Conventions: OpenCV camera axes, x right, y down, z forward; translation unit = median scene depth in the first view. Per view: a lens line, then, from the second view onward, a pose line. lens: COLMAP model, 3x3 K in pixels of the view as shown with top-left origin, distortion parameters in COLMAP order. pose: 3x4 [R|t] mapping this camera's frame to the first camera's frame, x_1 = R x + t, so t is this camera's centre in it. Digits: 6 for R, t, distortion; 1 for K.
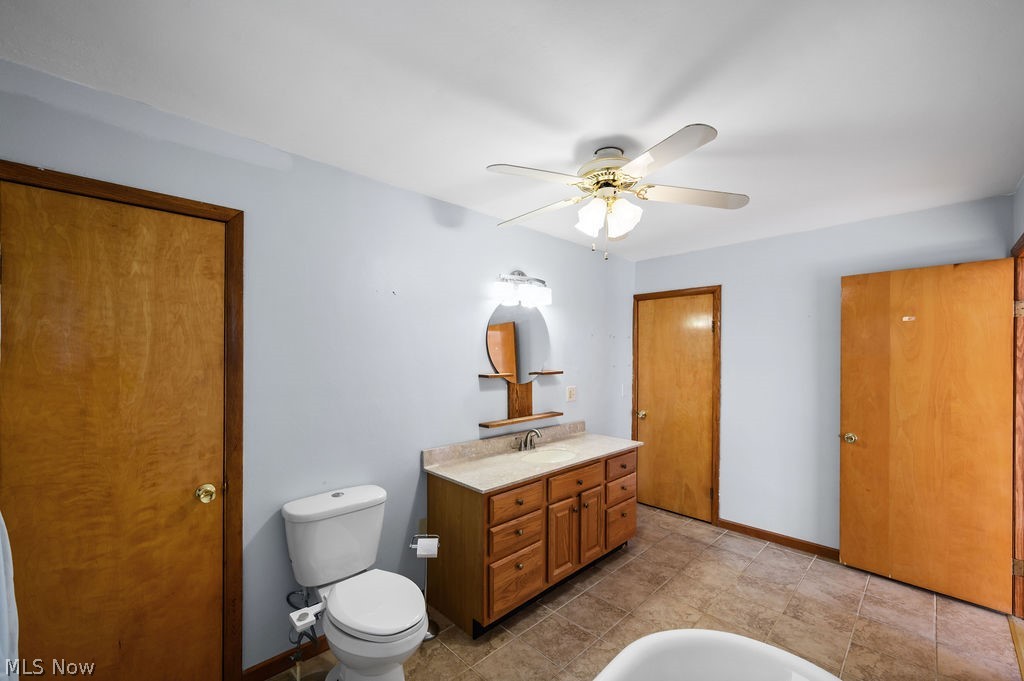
lens RADIAL K [[407.4, 0, 522.3], [0, 407.4, 356.5], [0, 0, 1]] dist [0.000224, 0.000106]
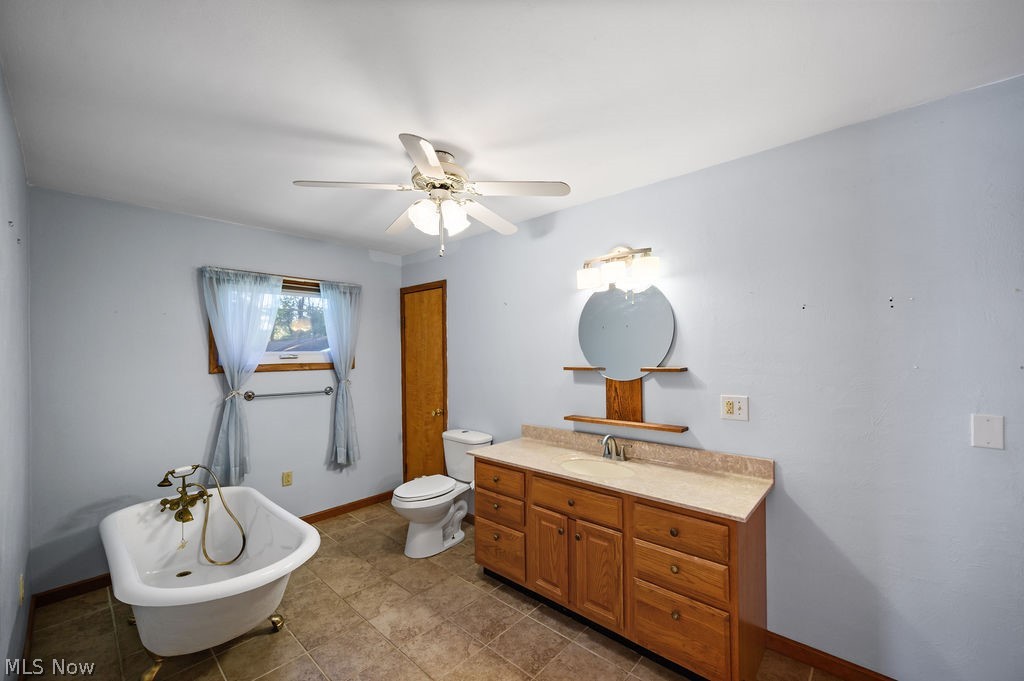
lens RADIAL K [[407.4, 0, 511.0], [0, 407.4, 347.9], [0, 0, 1]] dist [0.000224, 0.000106]
pose [[0.055515, -0.010685, -0.998401, 0.890282], [0.006423, 0.999926, -0.010345, 0.007232], [0.998437, -0.005838, 0.055579, 0.783931]]
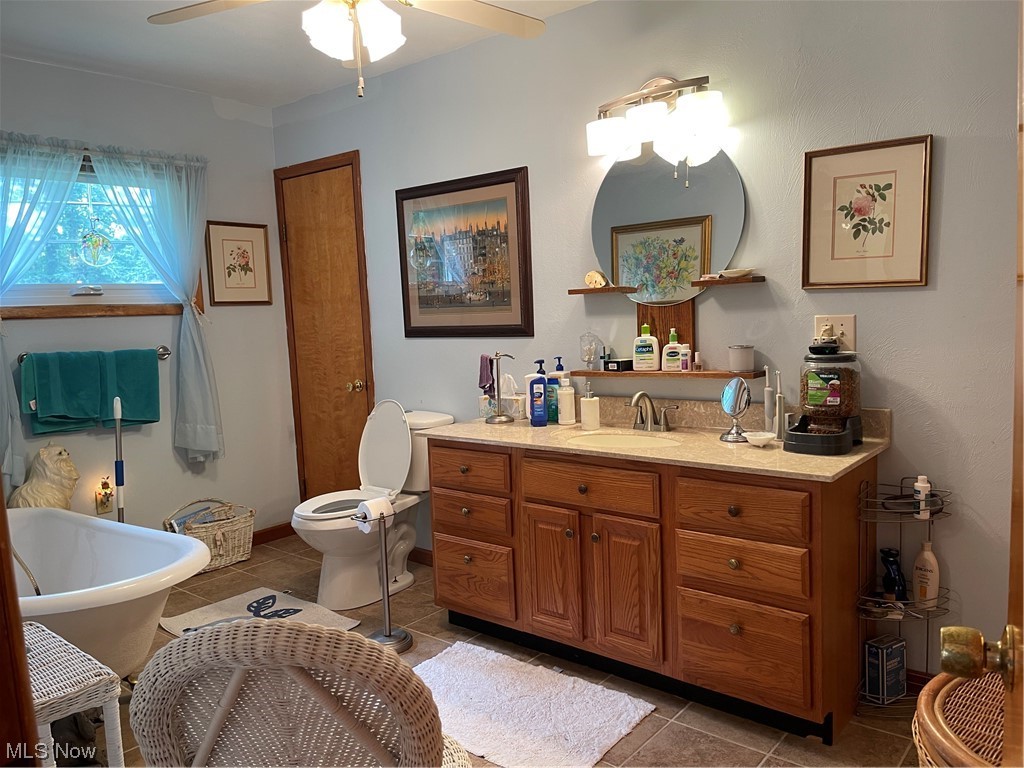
lens RADIAL K [[775.8, 0, 506.1], [0, 775.8, 395.2], [0, 0, 1]] dist [0.039373, 0.003497]
pose [[0.098245, 0.106907, -0.989403, 1.044055], [0.037772, 0.993096, 0.111056, 0.068065], [0.994445, -0.048282, 0.093528, 0.761790]]
